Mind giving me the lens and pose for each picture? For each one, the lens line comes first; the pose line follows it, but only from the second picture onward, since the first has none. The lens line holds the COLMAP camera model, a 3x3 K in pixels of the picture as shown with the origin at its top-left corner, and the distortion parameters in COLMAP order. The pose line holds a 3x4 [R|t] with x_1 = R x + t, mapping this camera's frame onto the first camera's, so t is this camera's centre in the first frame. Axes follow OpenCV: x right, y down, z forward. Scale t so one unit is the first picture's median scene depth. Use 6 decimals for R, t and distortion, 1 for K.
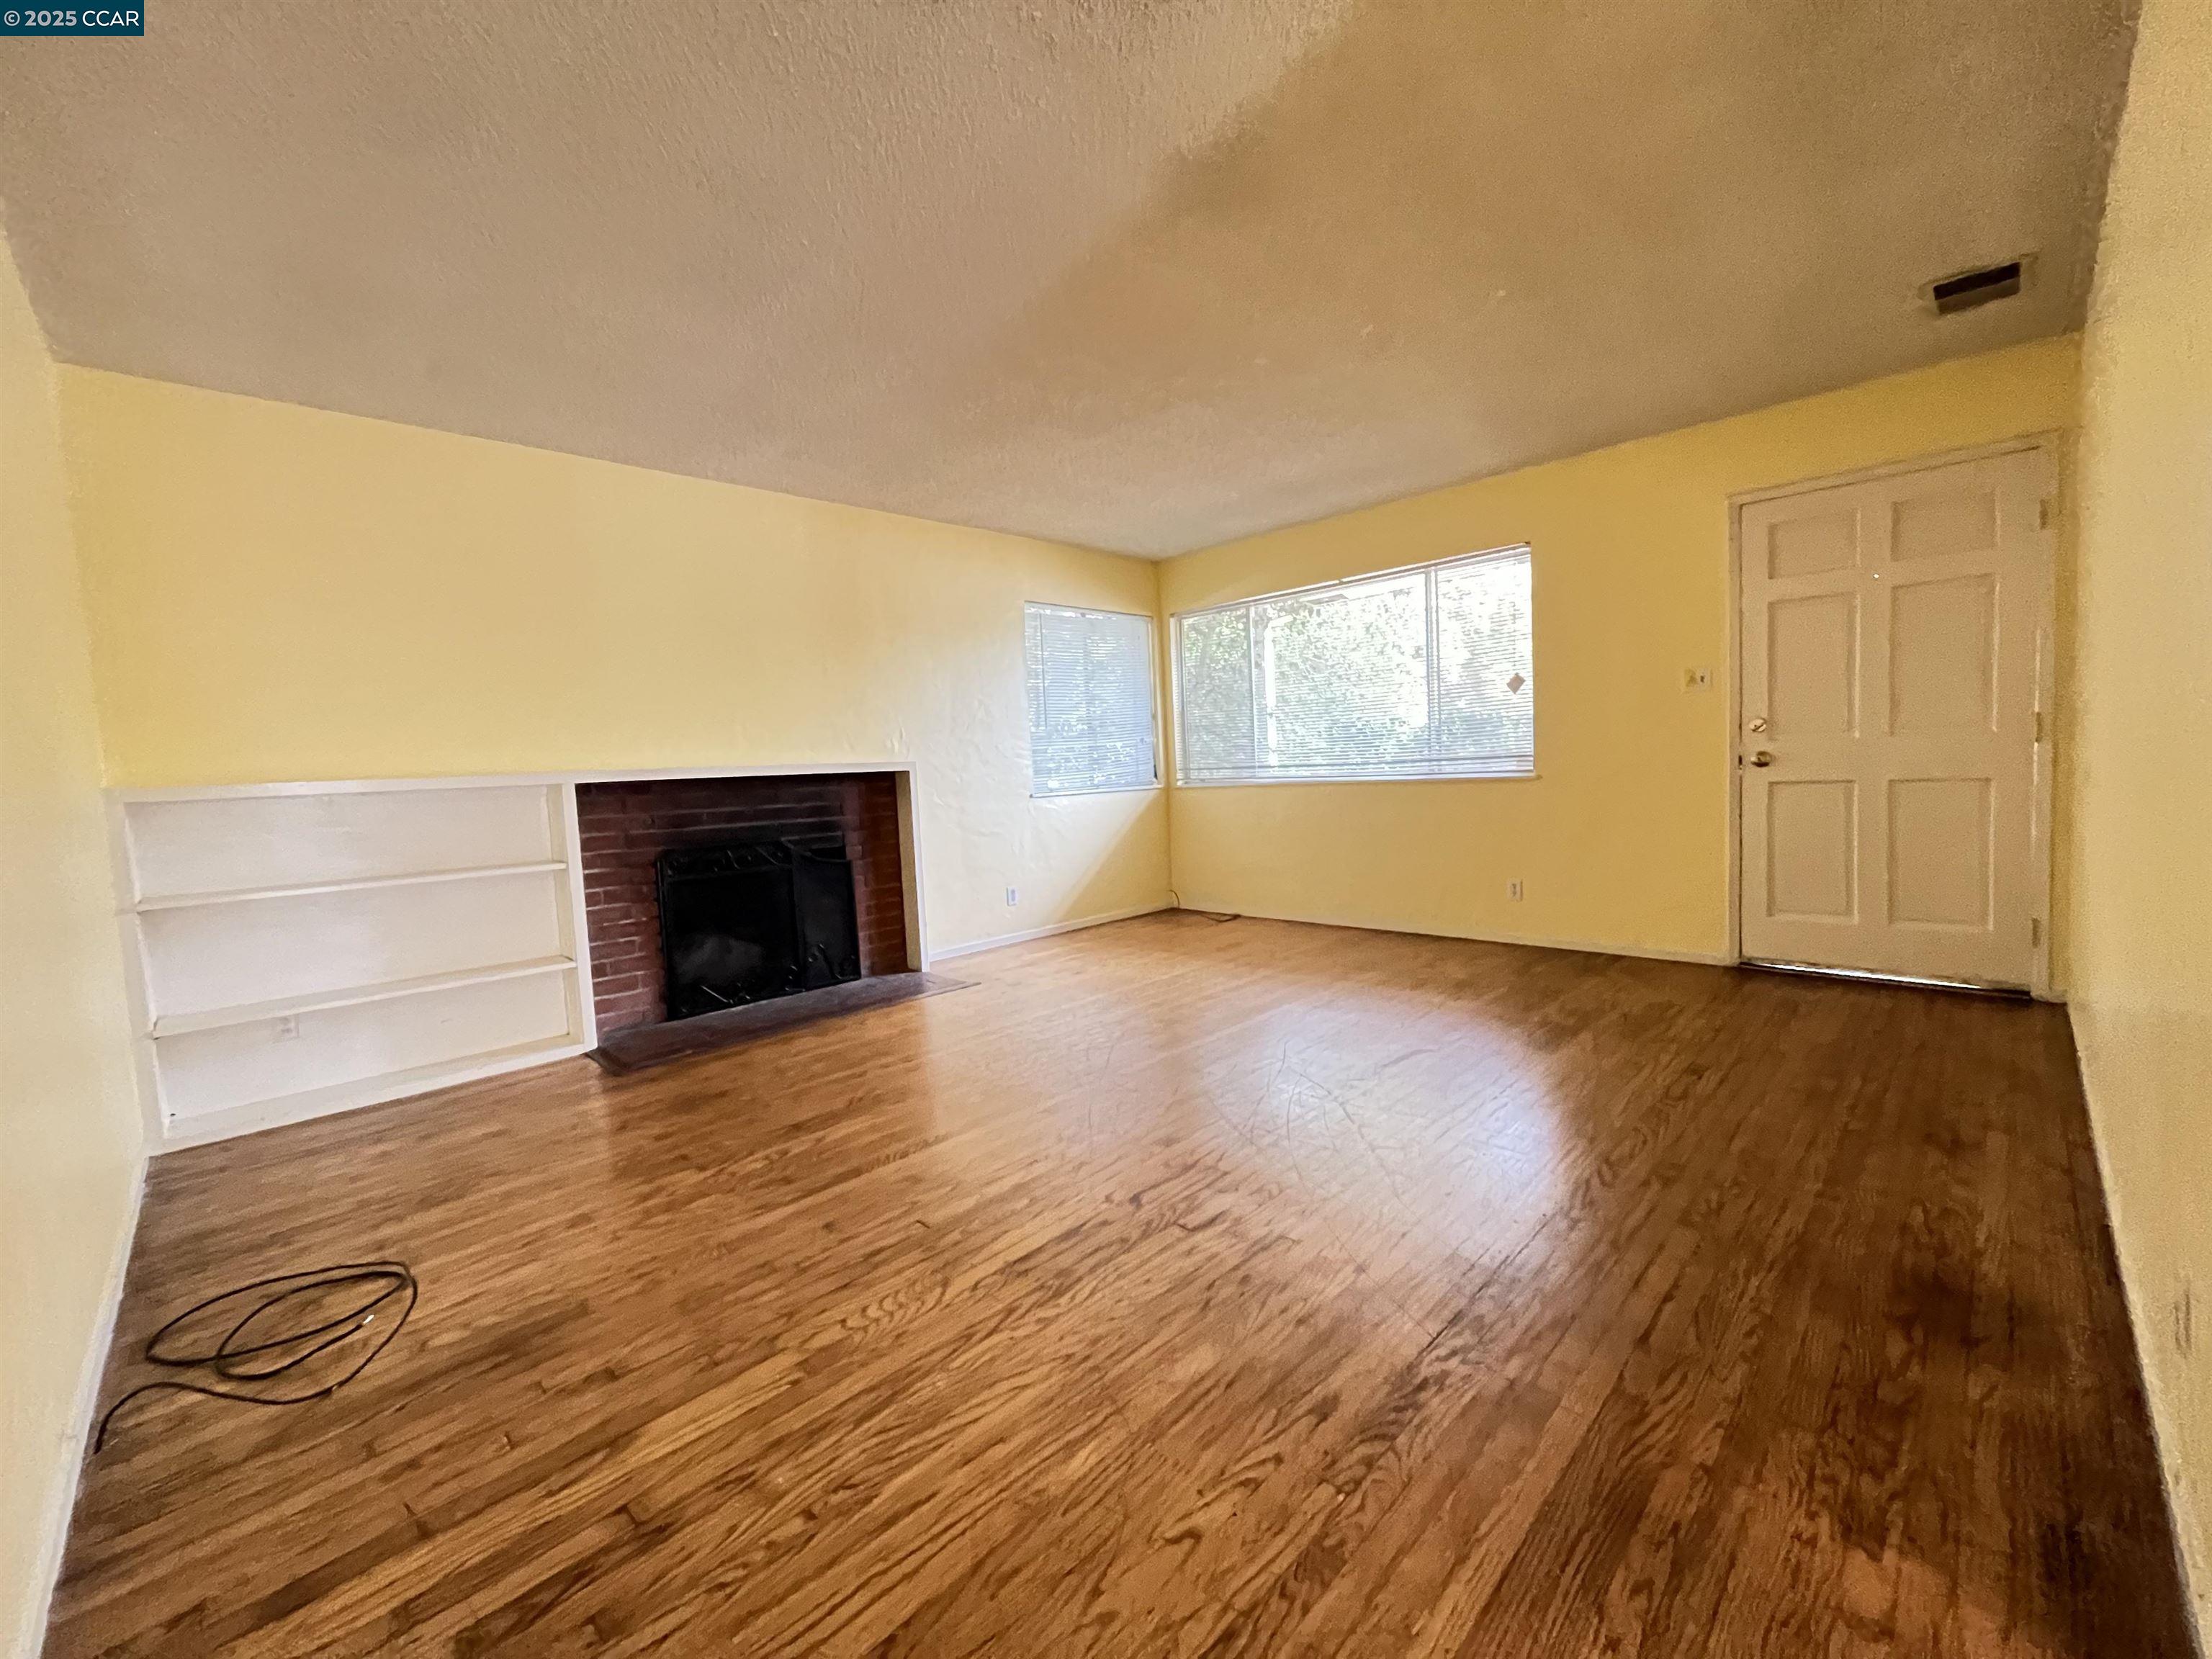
lens RADIAL K [[890.7, 0, 1098.0], [0, 890.7, 823.4], [0, 0, 1]] dist [-0.003384, 0.000363]
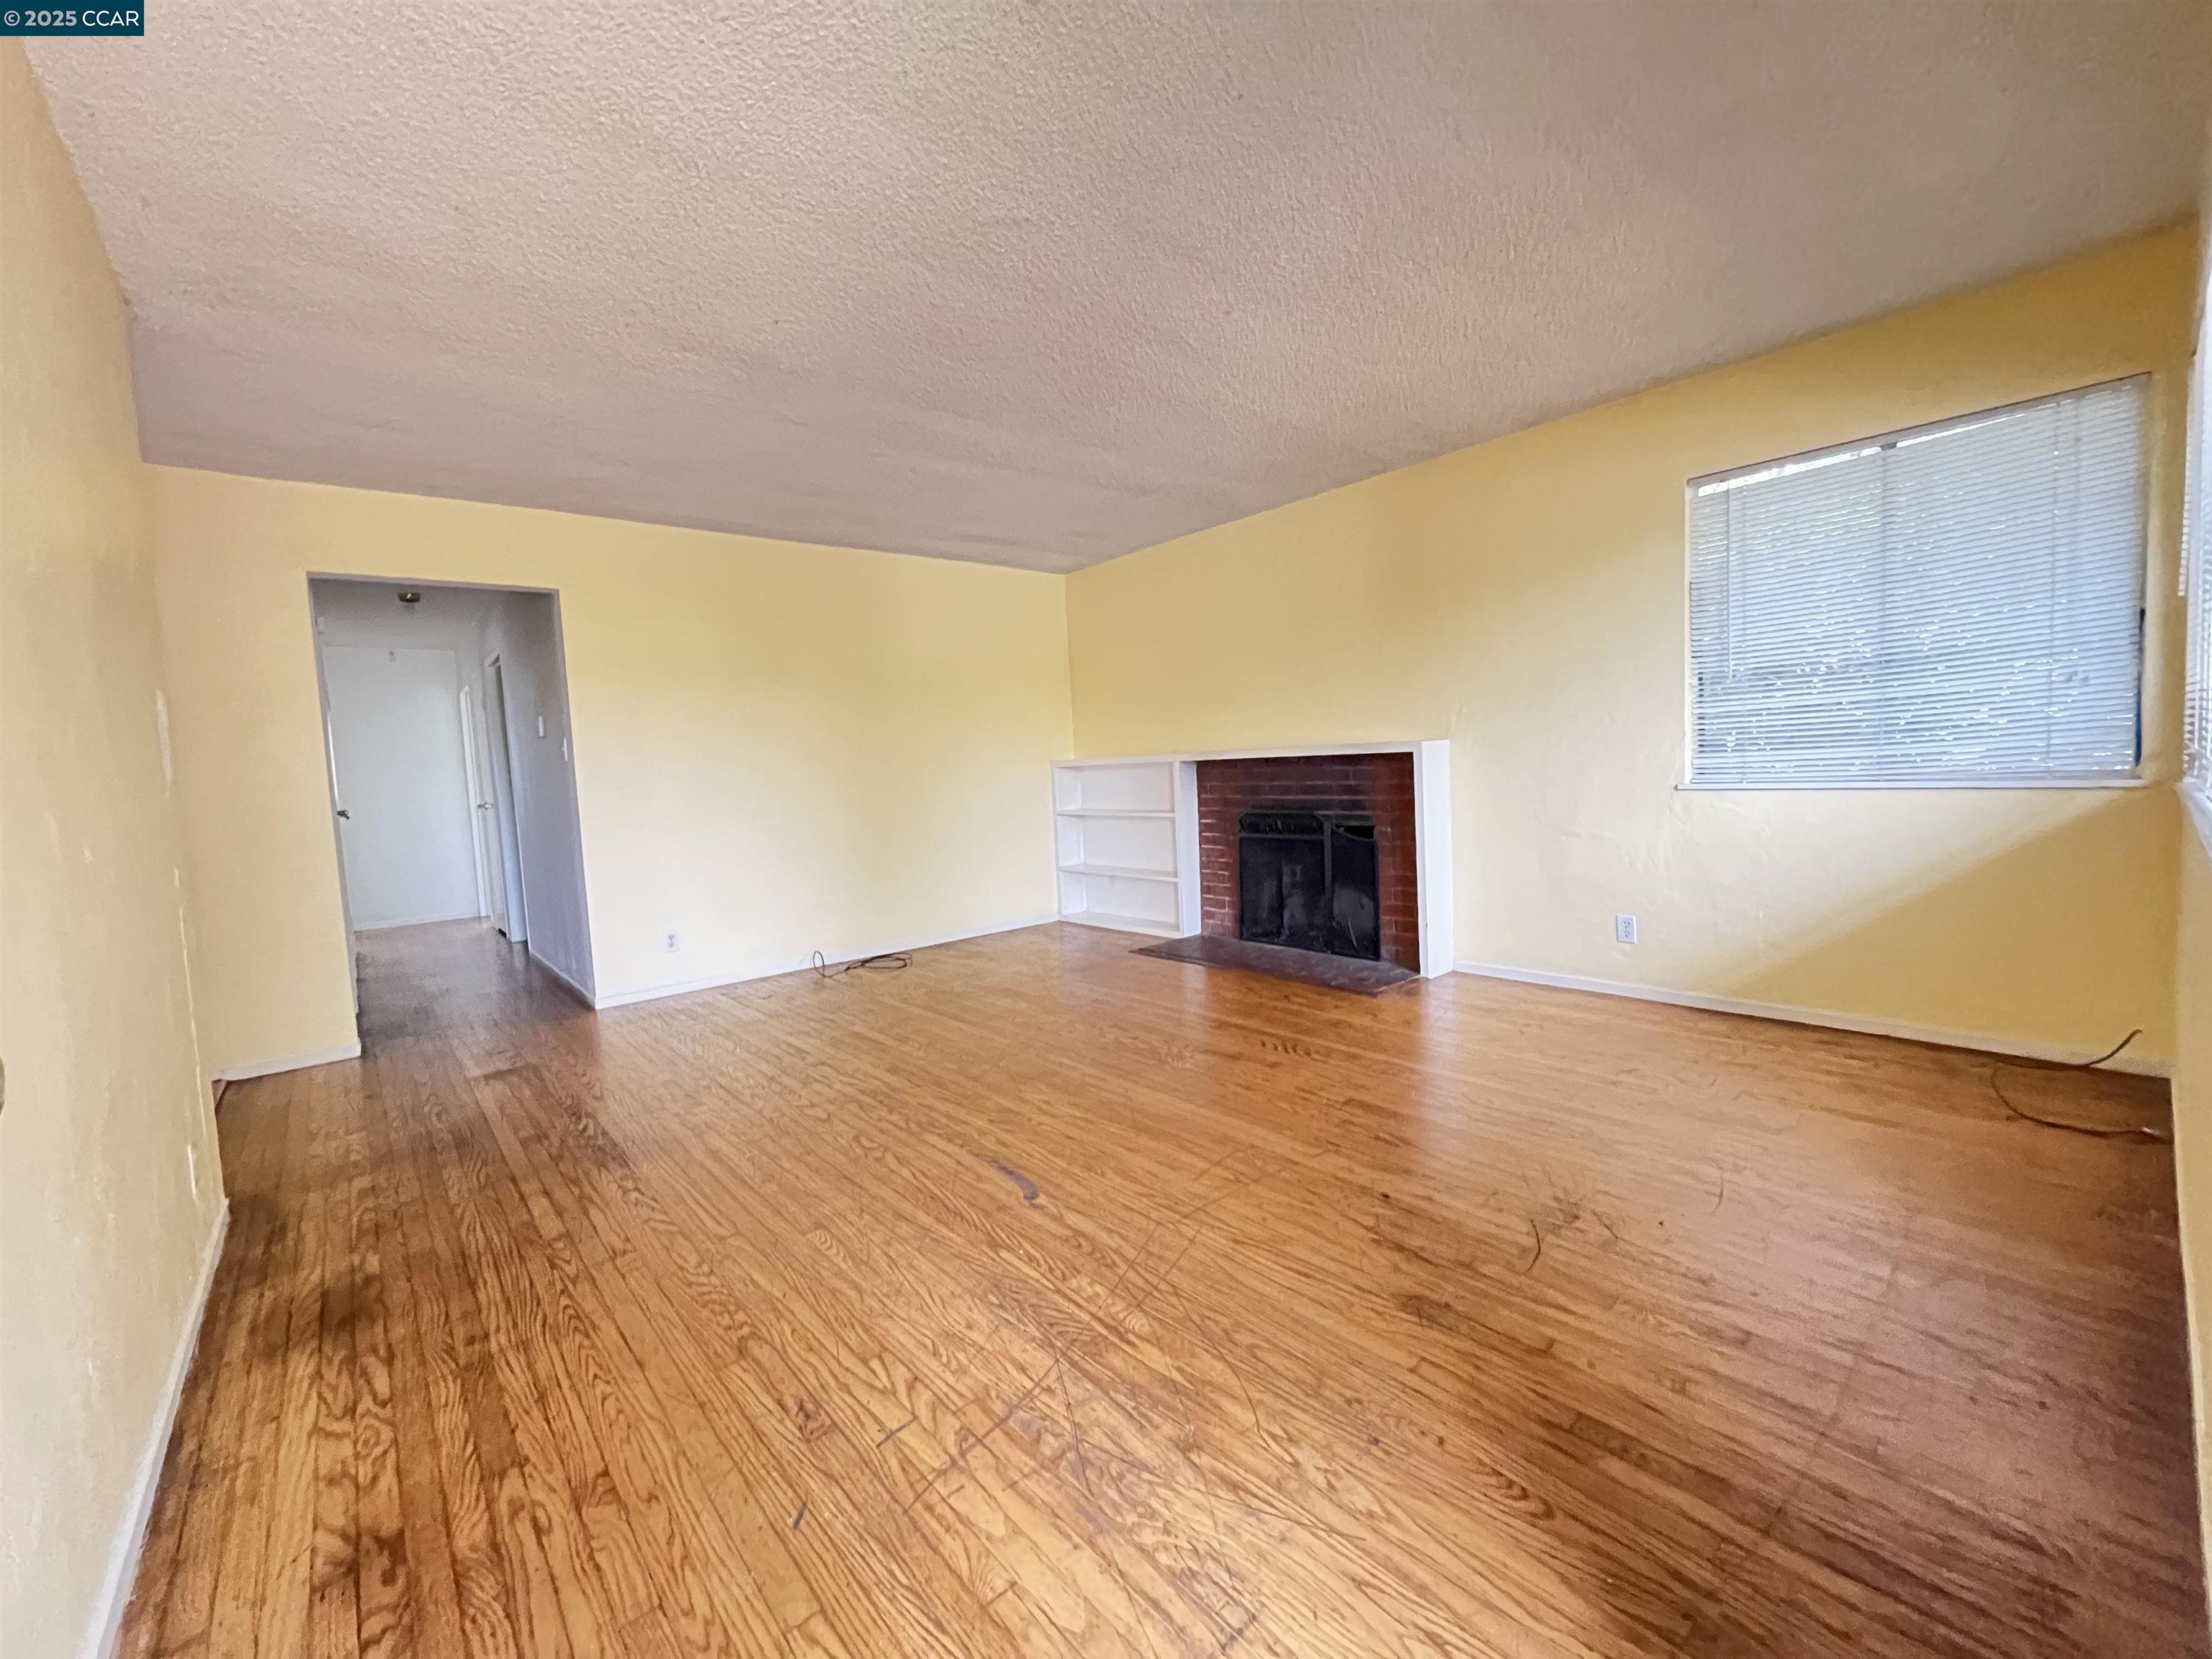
lens RADIAL K [[890.7, 0, 1098.0], [0, 890.7, 823.4], [0, 0, 1]] dist [-0.003384, 0.000363]
pose [[-0.069199, 0.116714, -0.990752, 1.762511], [-0.013911, 0.992923, 0.117941, -0.221718], [0.997506, 0.021944, -0.067086, 1.840904]]
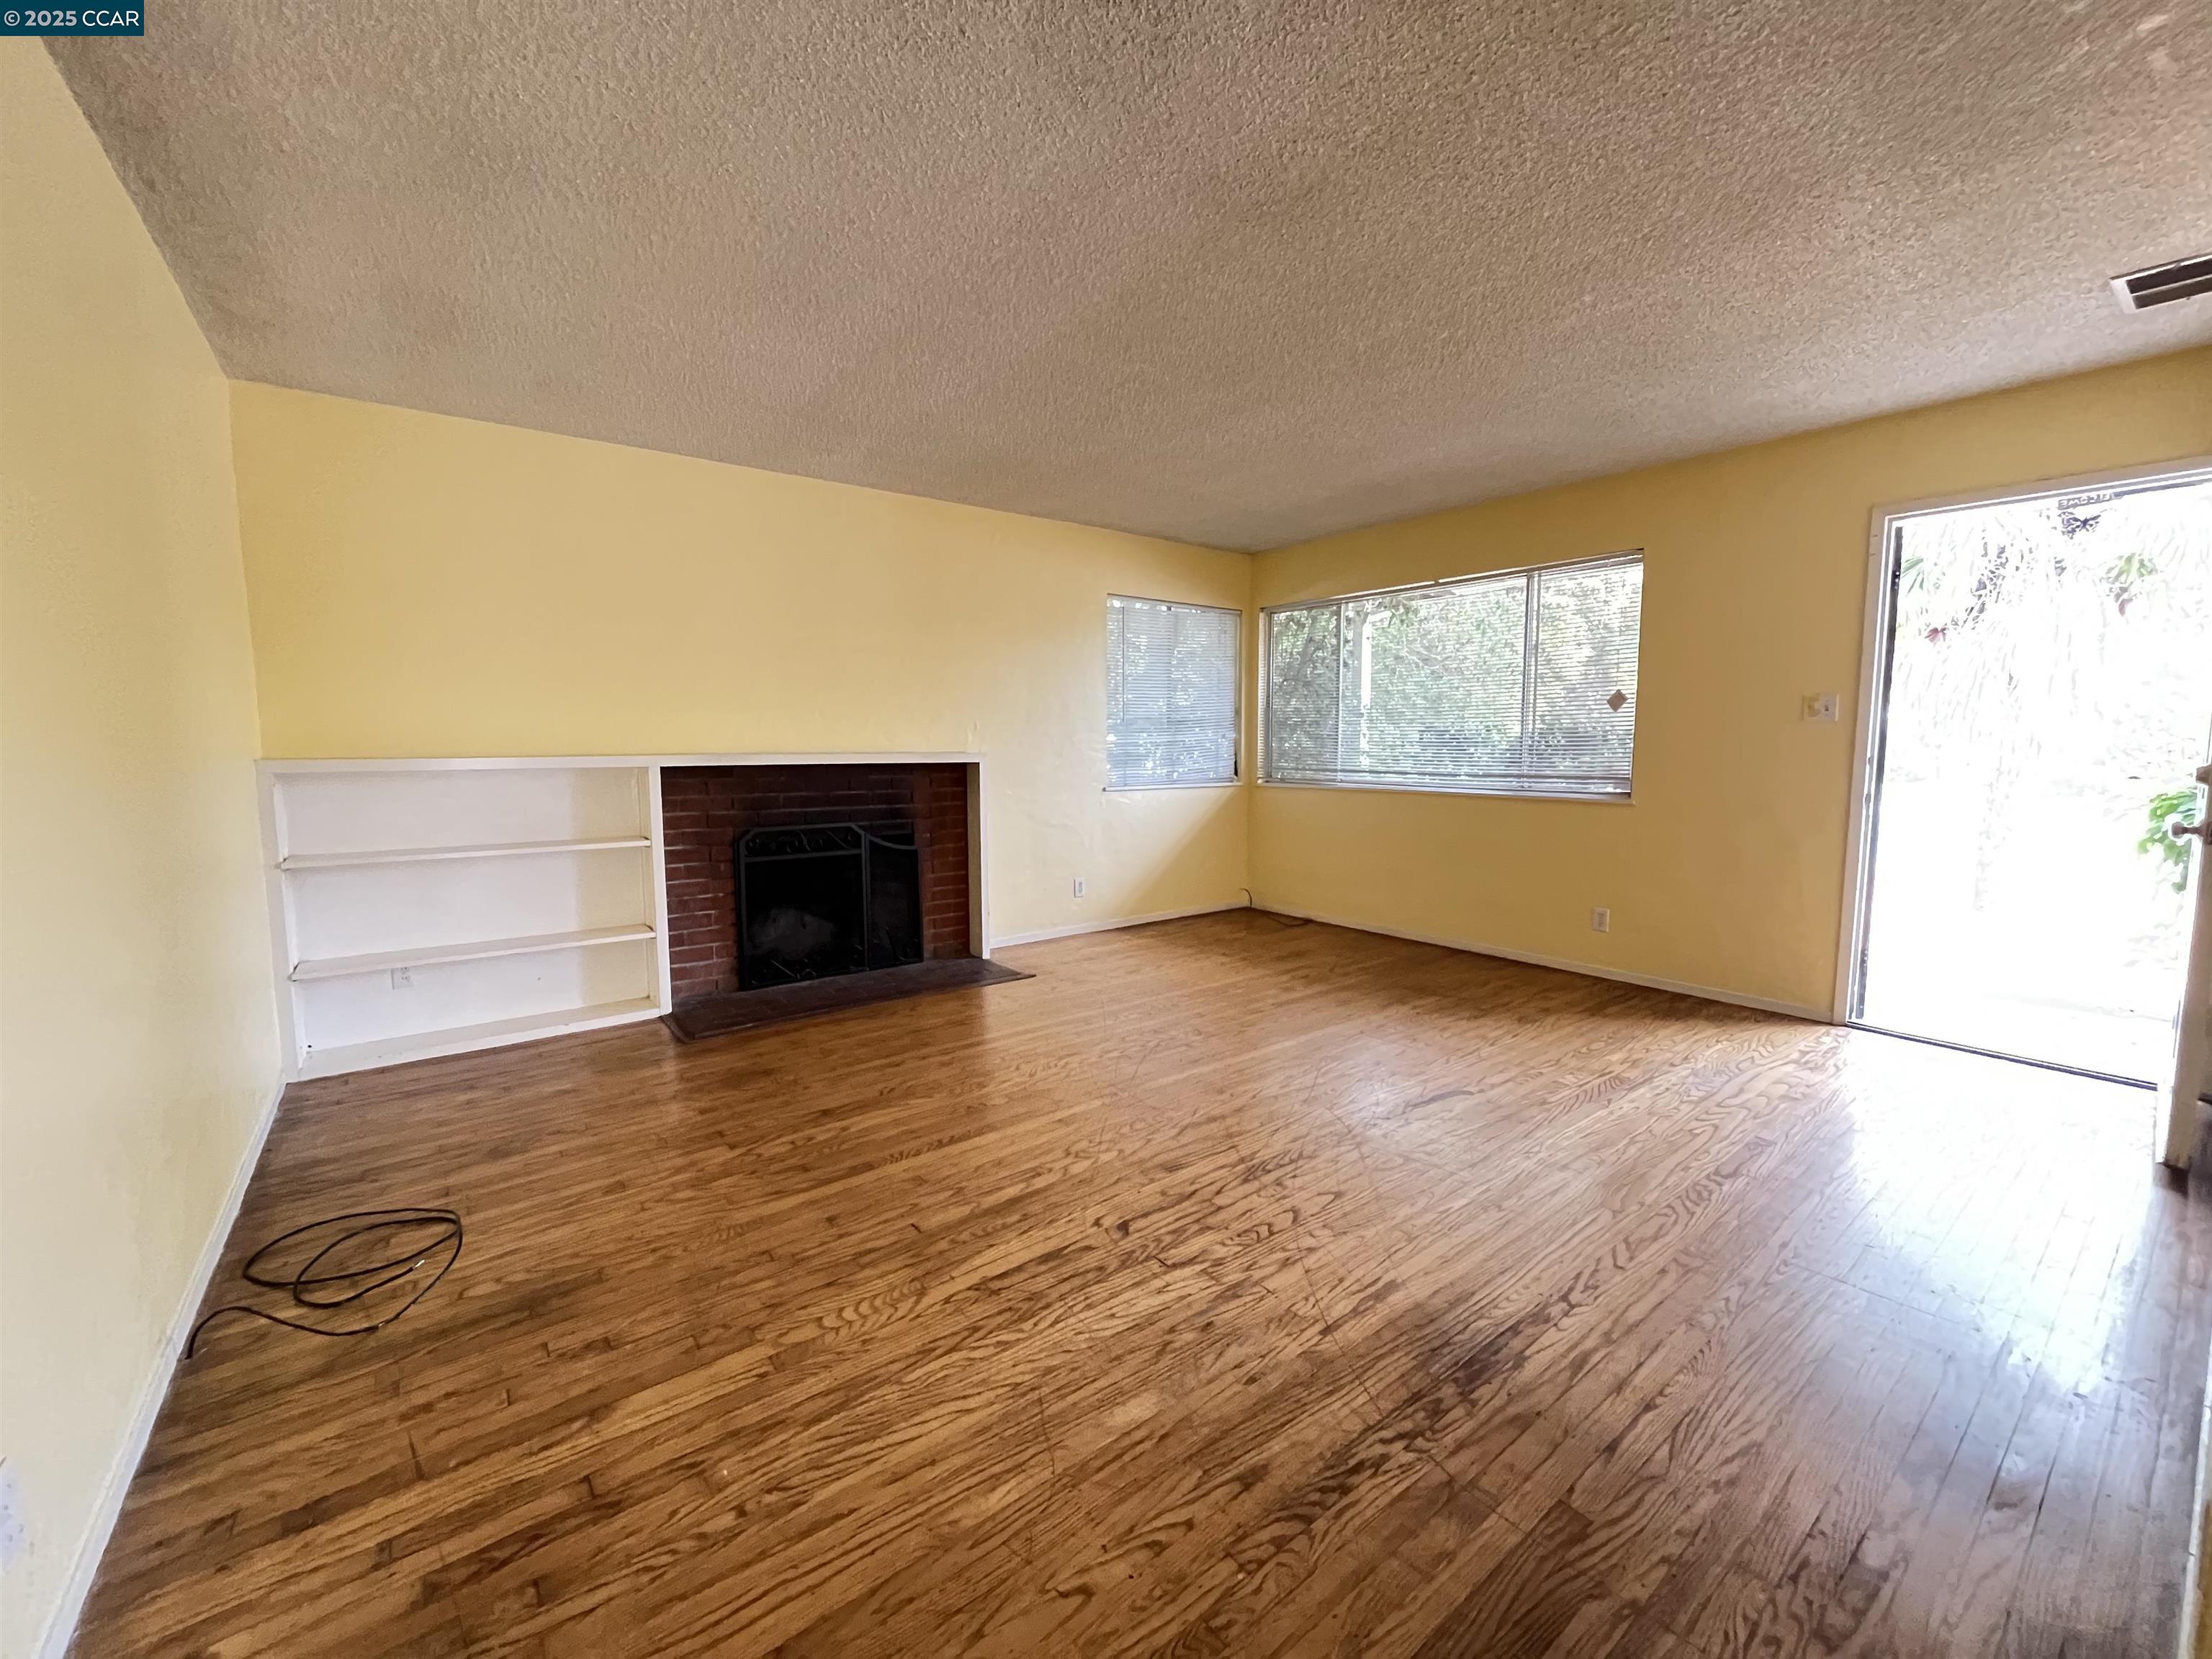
lens RADIAL K [[890.7, 0, 1098.0], [0, 890.7, 823.4], [0, 0, 1]] dist [-0.003384, 0.000363]
pose [[0.990744, 0.056964, -0.123217, 0.129824], [-0.053166, 0.998010, 0.033901, -0.078225], [0.124903, -0.027036, 0.991801, 0.006279]]
